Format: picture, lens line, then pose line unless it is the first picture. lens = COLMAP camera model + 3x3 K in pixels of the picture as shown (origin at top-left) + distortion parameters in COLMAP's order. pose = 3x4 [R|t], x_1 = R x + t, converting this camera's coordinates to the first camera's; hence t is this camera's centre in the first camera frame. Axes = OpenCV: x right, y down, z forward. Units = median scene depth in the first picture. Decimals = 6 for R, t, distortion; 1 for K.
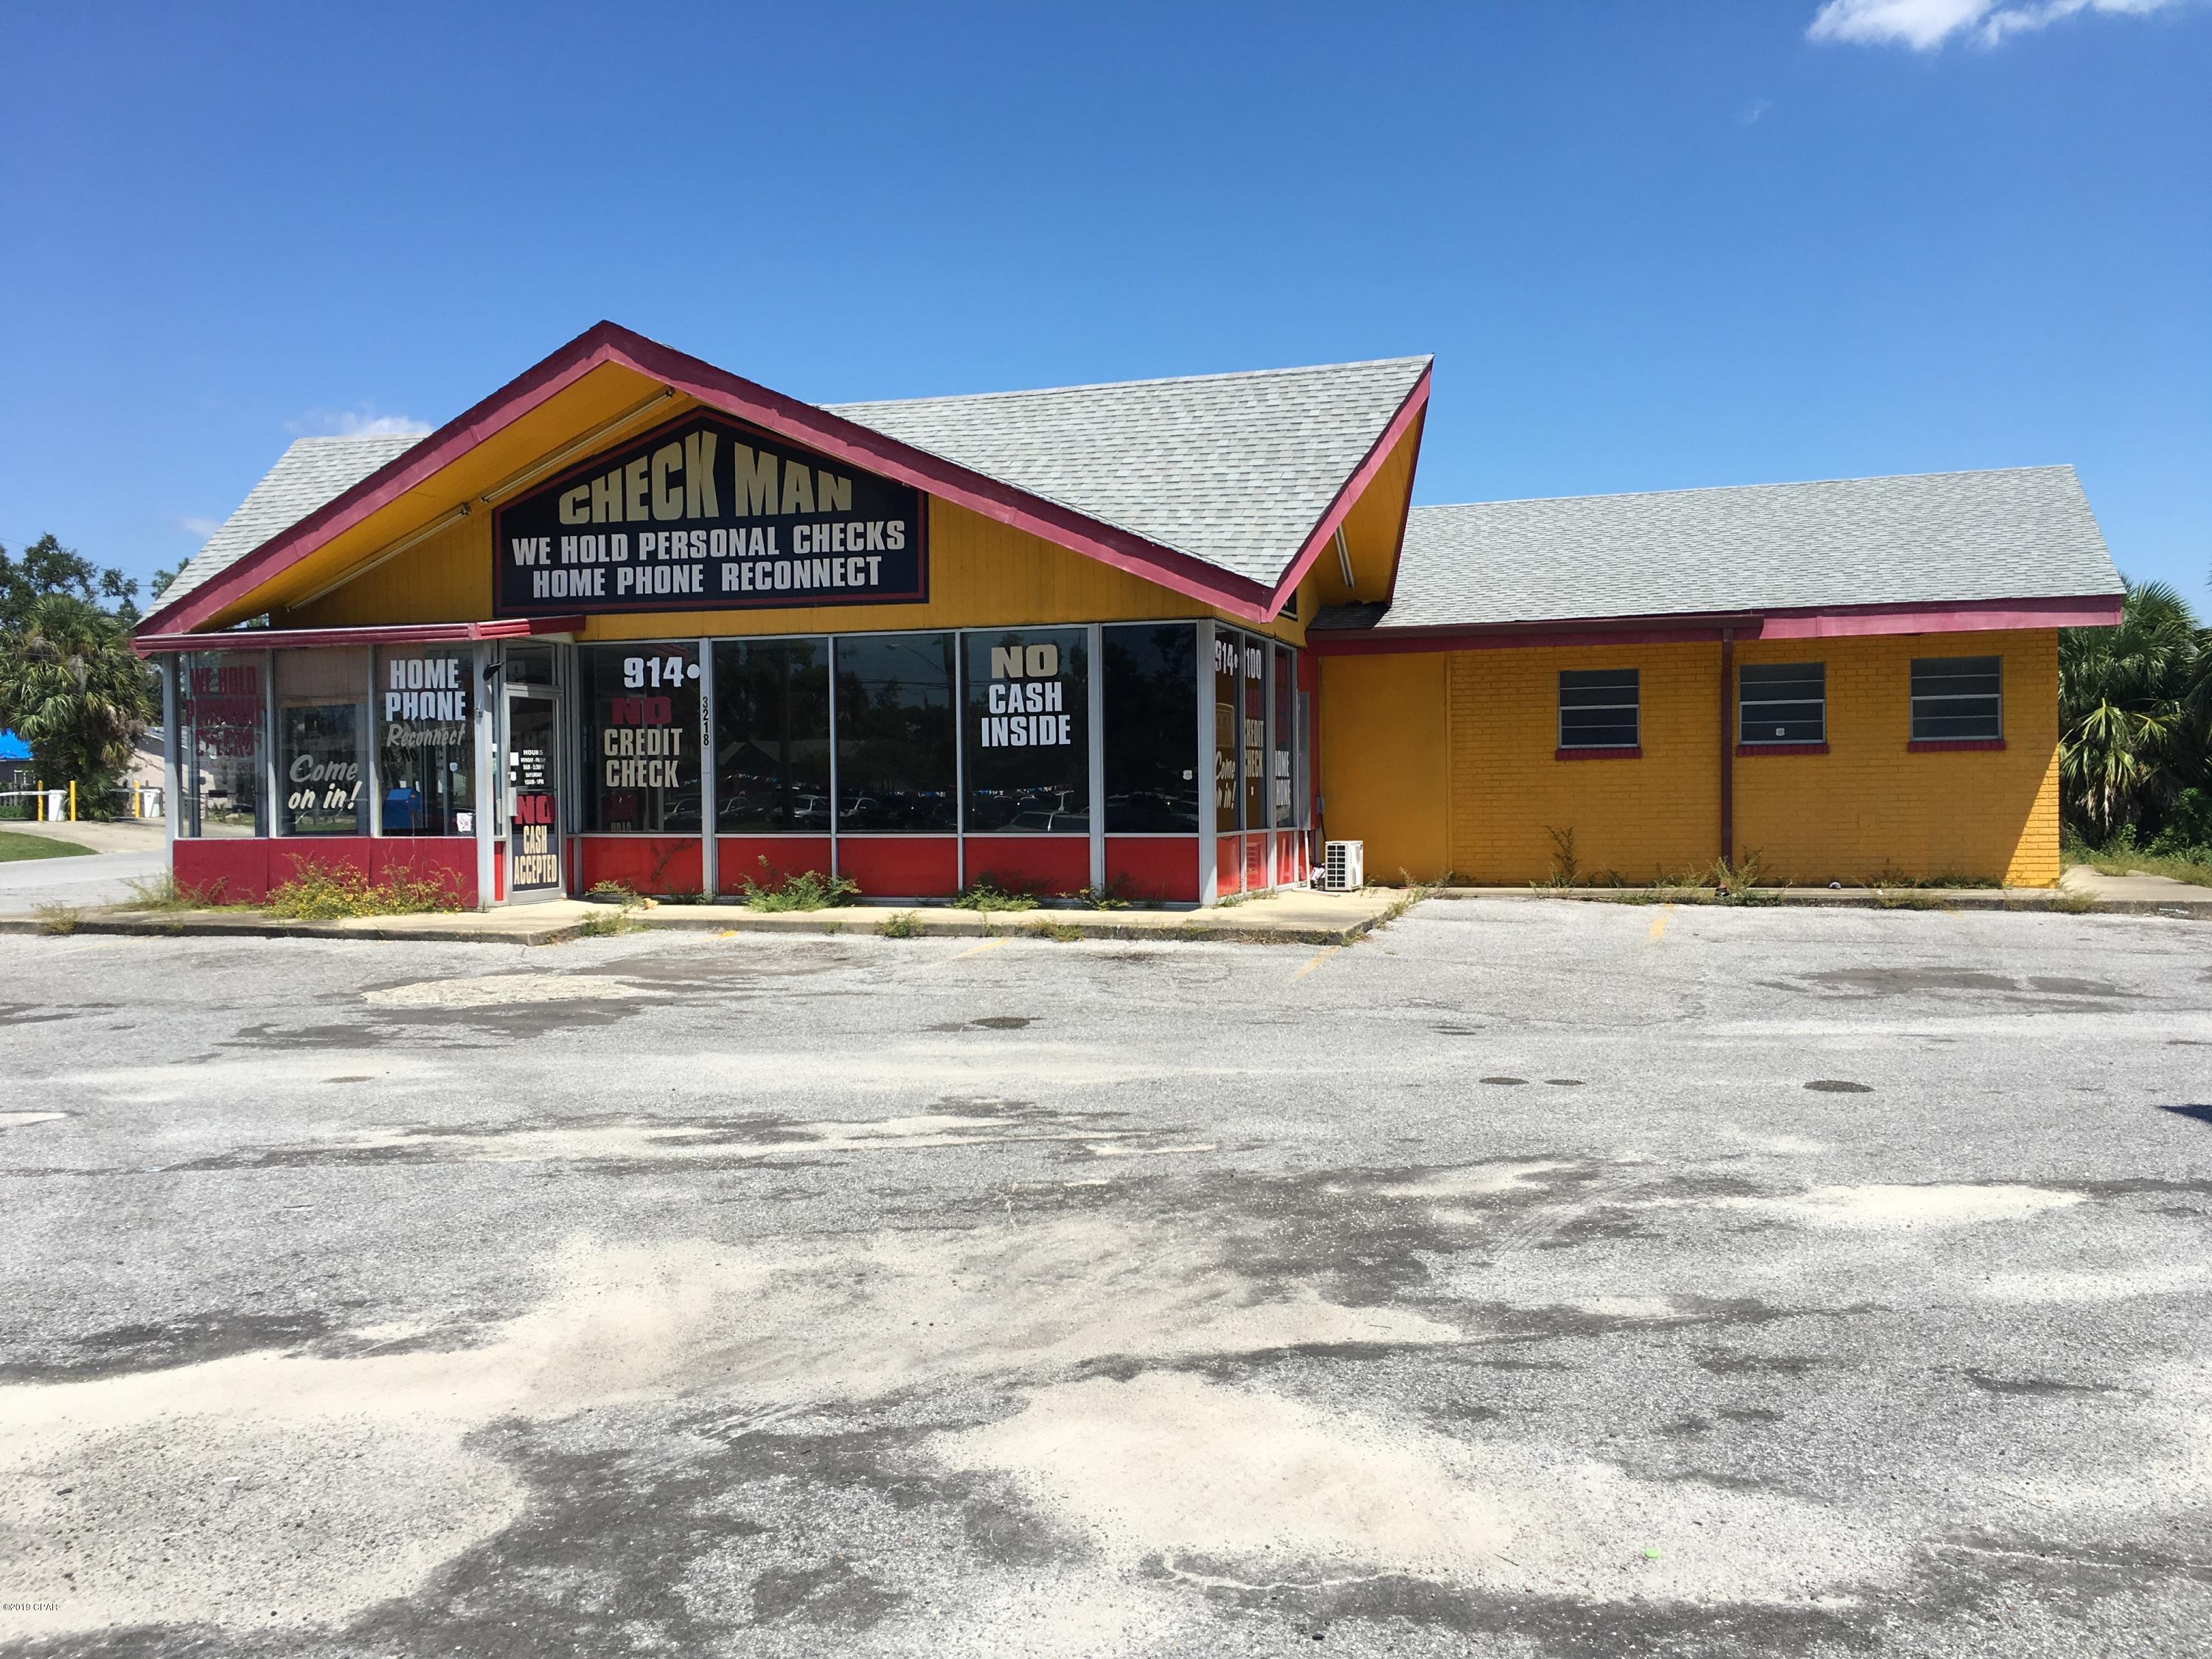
lens RADIAL K [[1868.3, 0, 1106.0], [0, 1868.3, 829.5], [0, 0, 1]] dist [0.065152, 0.003589]
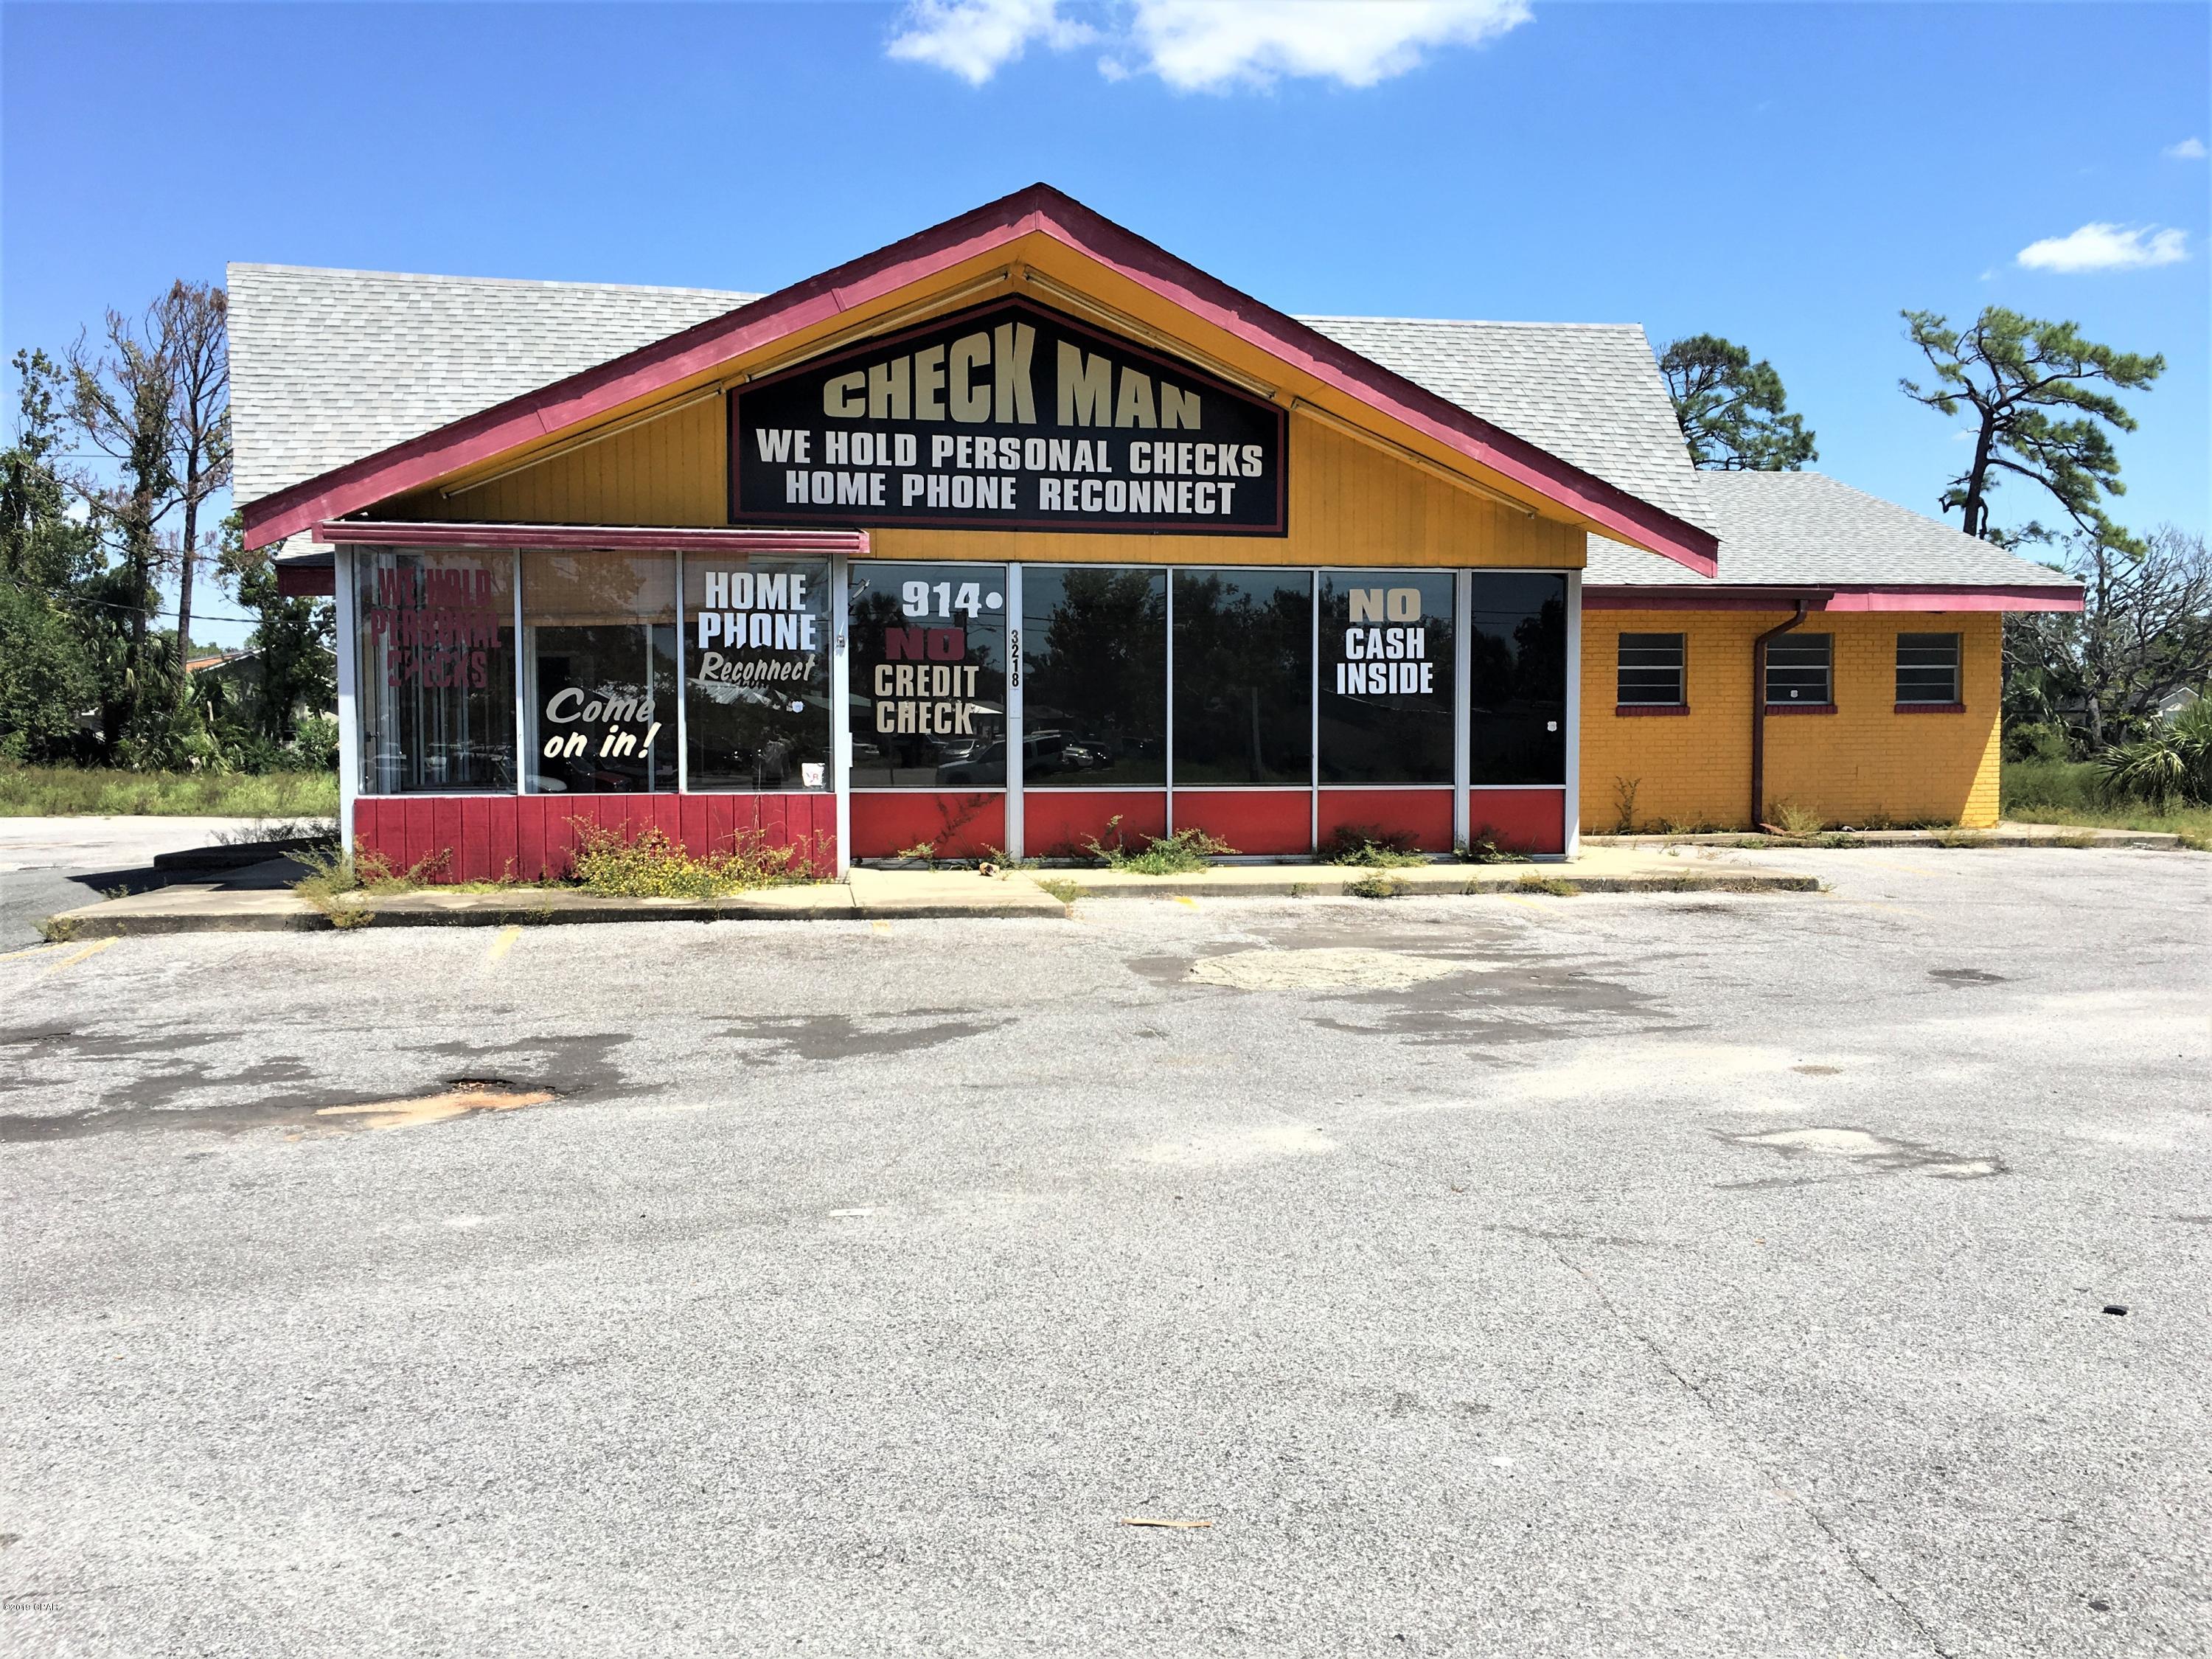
lens RADIAL K [[1868.3, 0, 1106.0], [0, 1868.3, 829.5], [0, 0, 1]] dist [0.065152, 0.003589]
pose [[0.884481, -0.014286, 0.466358, -0.585987], [0.002973, 0.999683, 0.024985, 0.000044], [-0.466568, -0.020712, 0.884243, 0.211232]]
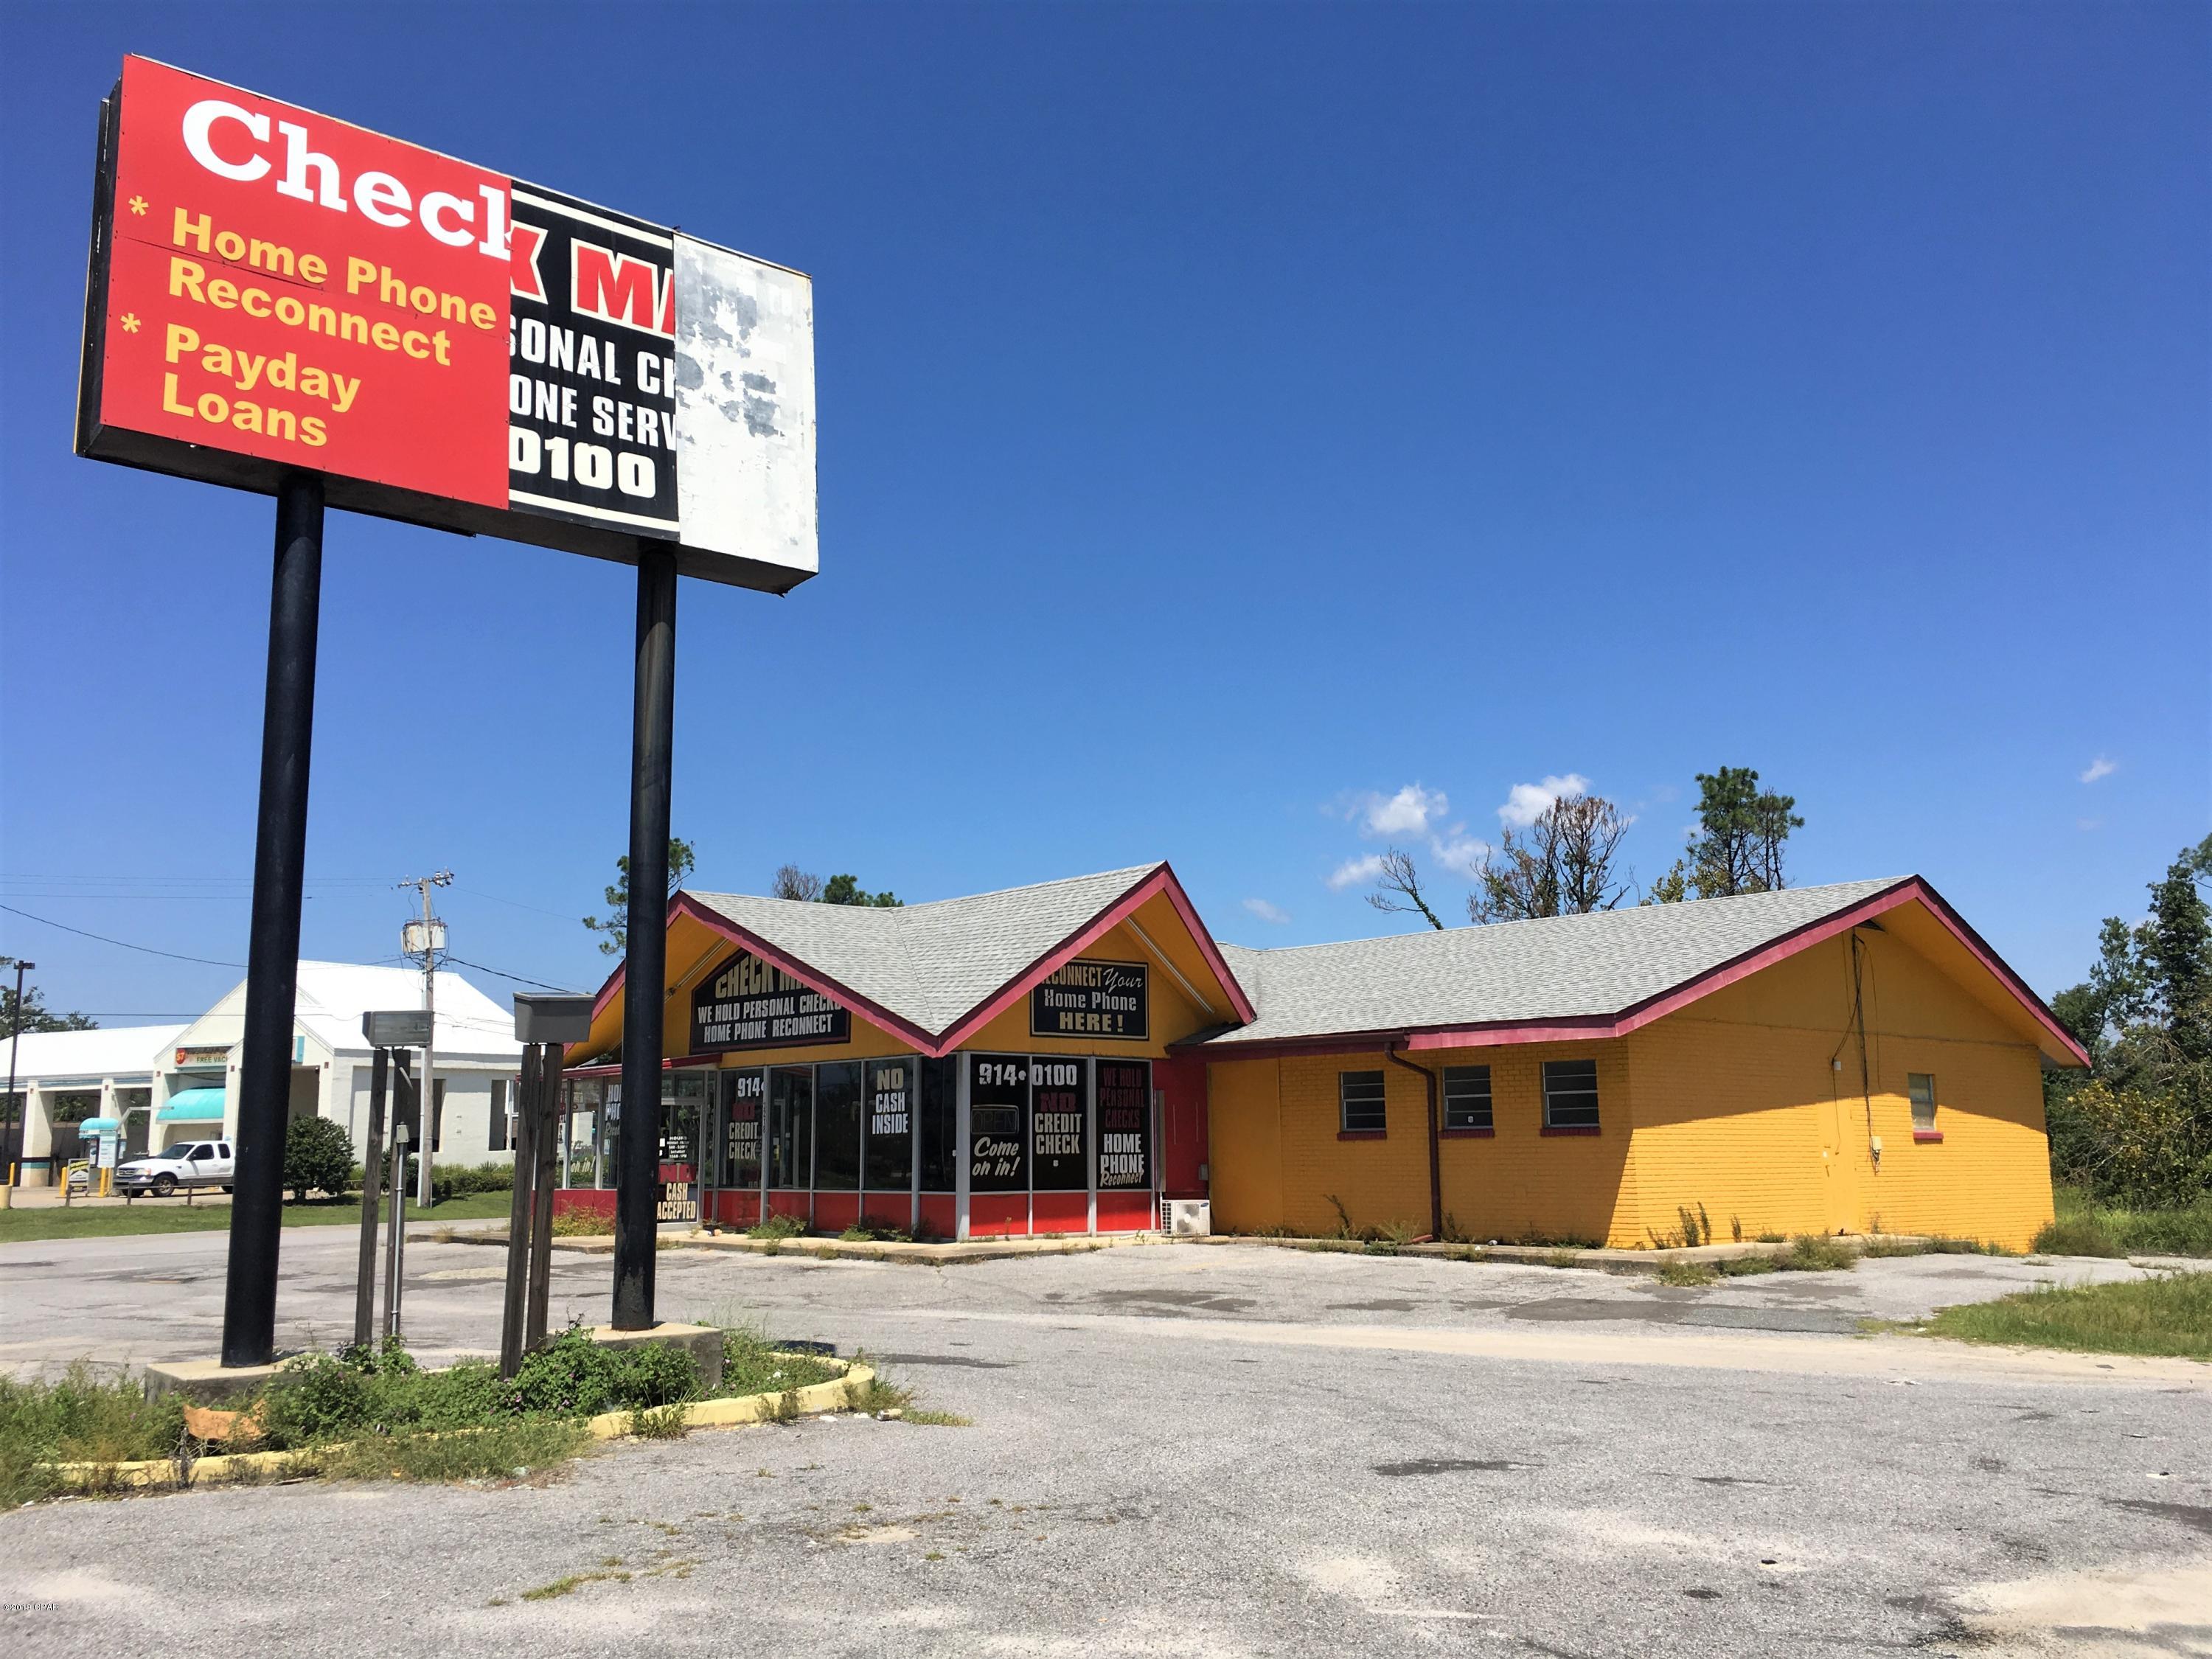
lens RADIAL K [[1868.3, 0, 1106.0], [0, 1868.3, 829.5], [0, 0, 1]] dist [0.065152, 0.003589]
pose [[0.863871, -0.081646, -0.497052, 0.869135], [-0.011408, 0.983352, -0.181352, -0.012448], [0.503584, 0.162335, 0.848558, -0.264712]]
